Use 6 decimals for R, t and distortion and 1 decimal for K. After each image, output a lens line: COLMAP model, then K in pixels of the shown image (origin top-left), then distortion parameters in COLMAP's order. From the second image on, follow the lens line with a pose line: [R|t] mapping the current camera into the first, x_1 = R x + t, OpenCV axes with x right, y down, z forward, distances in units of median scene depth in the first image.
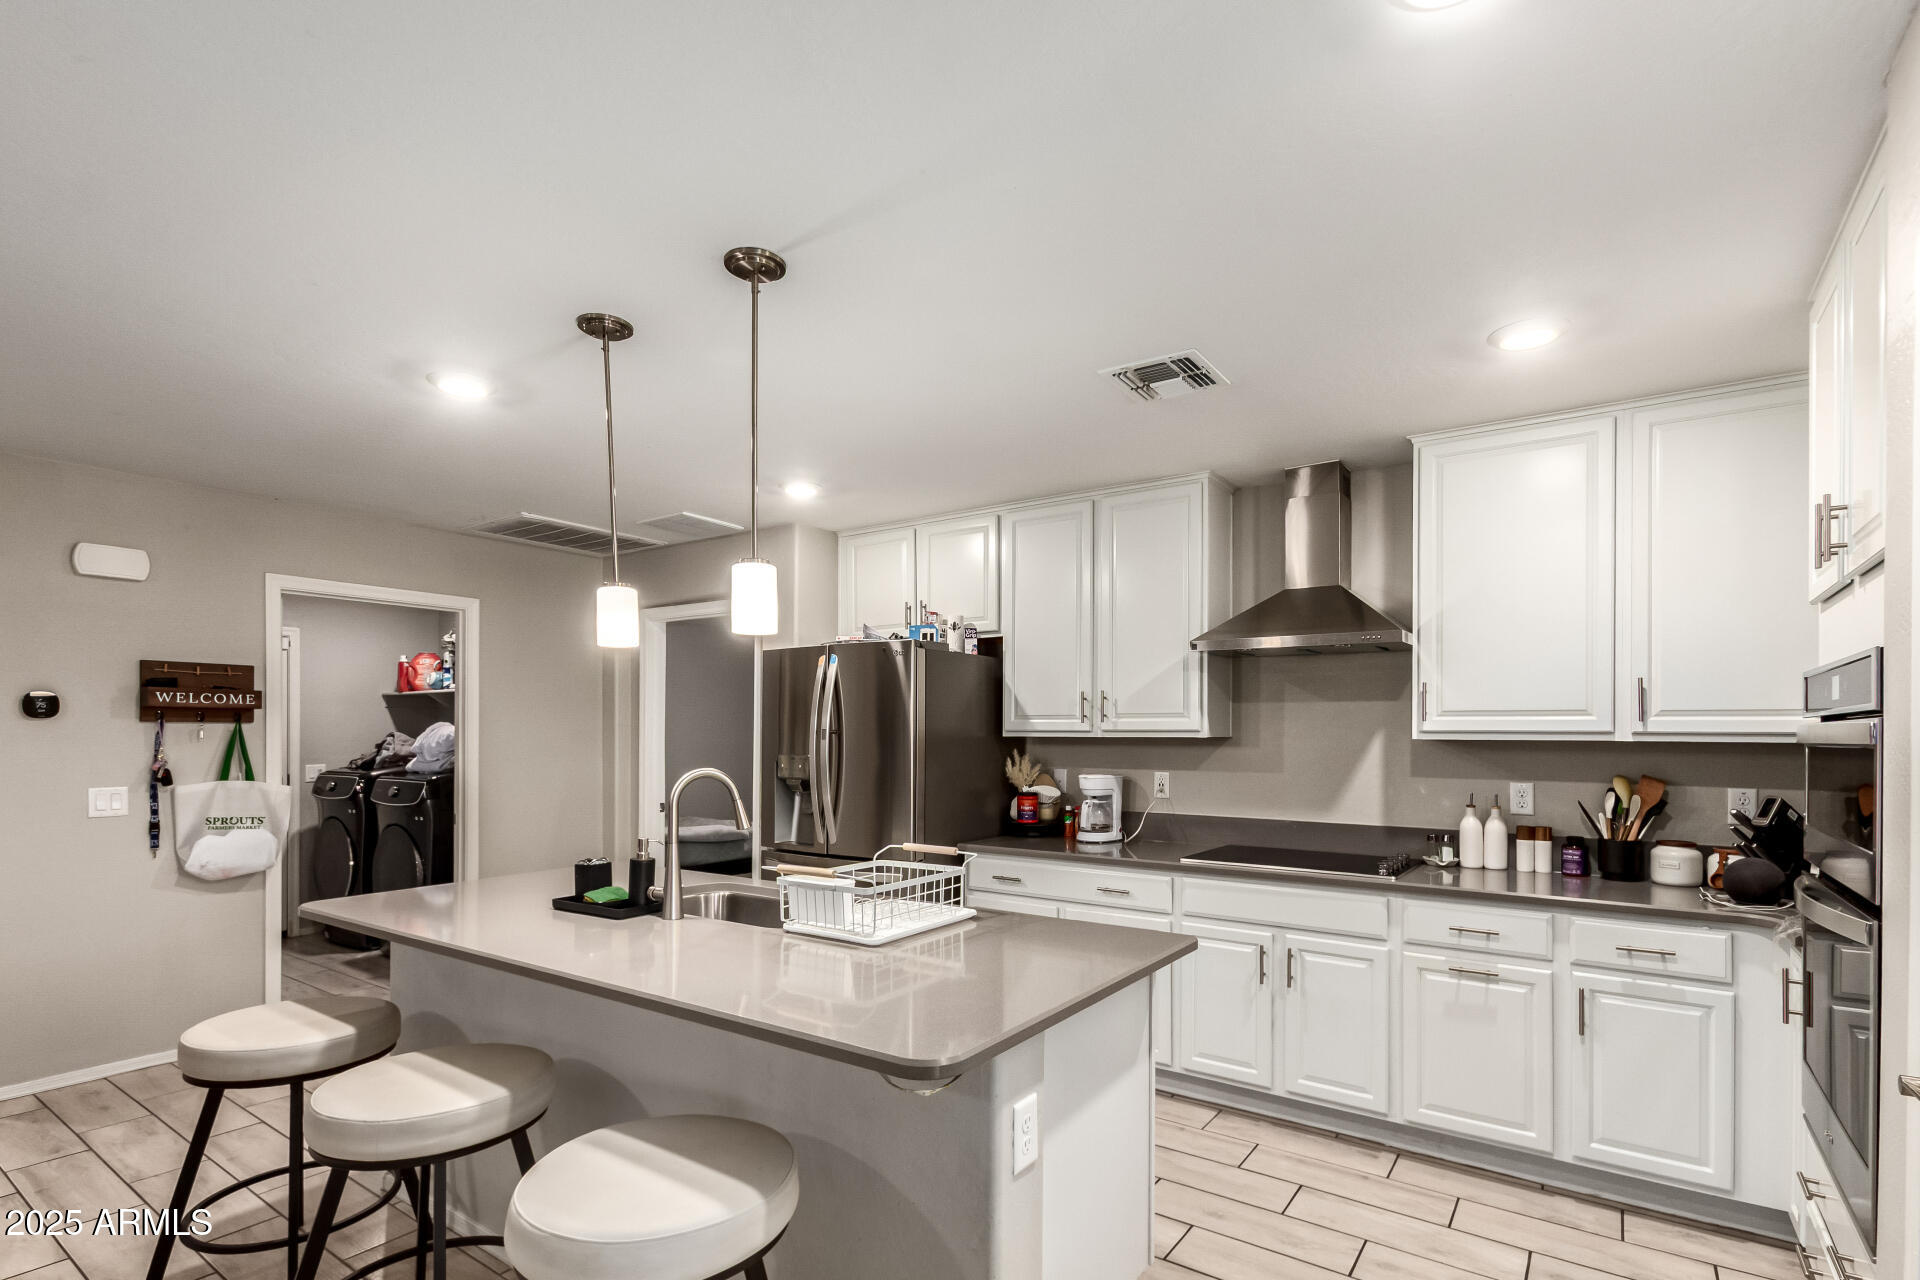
lens RADIAL K [[905.6, 0, 978.8], [0, 905.6, 706.7], [0, 0, 1]] dist [0.001544, 0.000218]
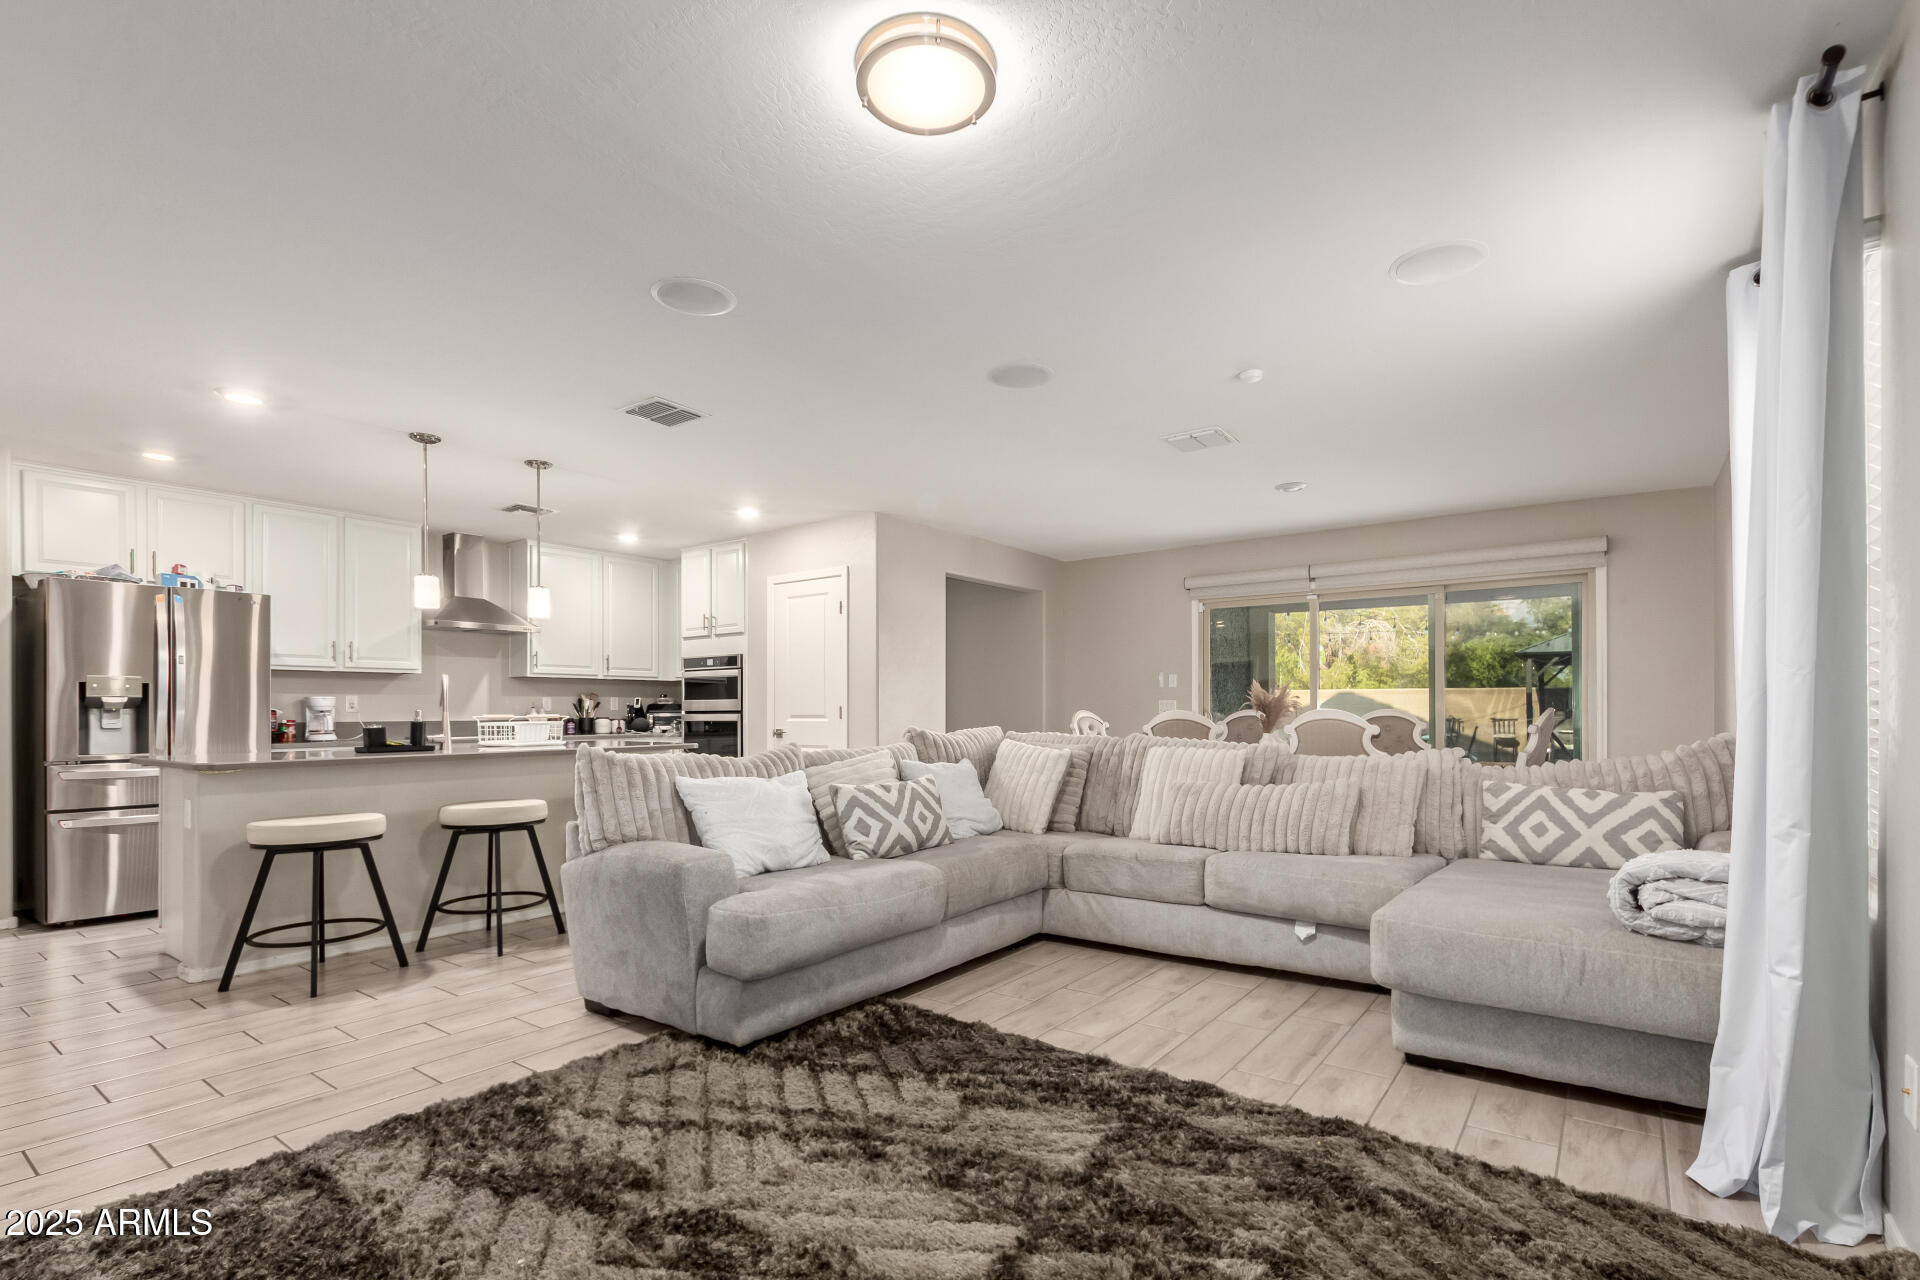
lens RADIAL K [[889.7, 0, 984.2], [0, 889.7, 703.5], [0, 0, 1]] dist [-0.002654, -0.000775]
pose [[0.019391, 0.002576, 0.999809, -1.603256], [-0.026210, 0.999654, -0.002067, 0.074285], [-0.999468, -0.026165, 0.019452, -0.147593]]
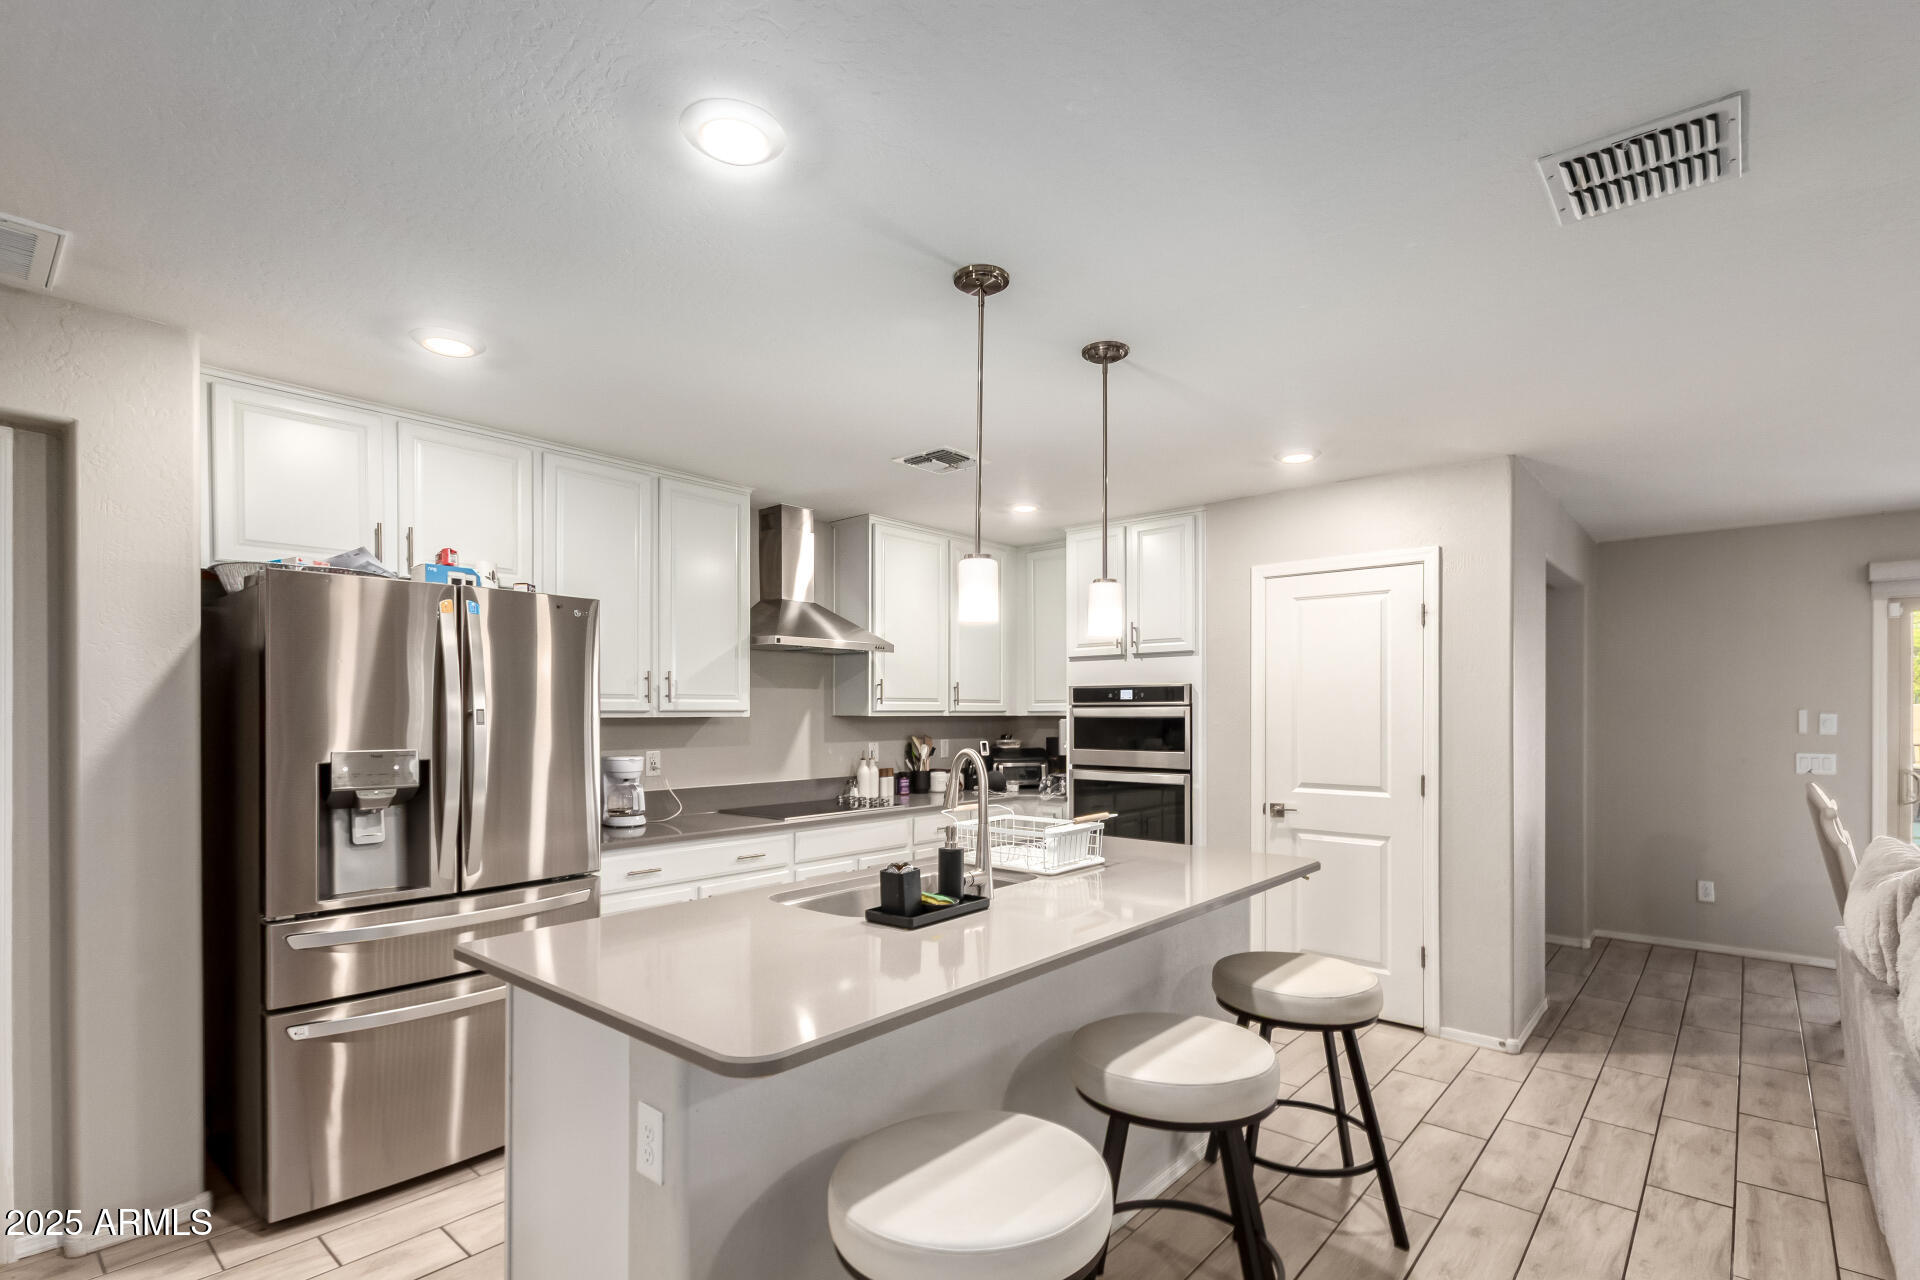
lens RADIAL K [[905.6, 0, 978.8], [0, 905.6, 706.7], [0, 0, 1]] dist [0.001544, 0.000218]
pose [[0.093936, 0.000080, 0.995578, -0.966588], [-0.028435, 0.999592, 0.002603, 0.010603], [-0.995172, -0.028554, 0.093900, 0.655108]]
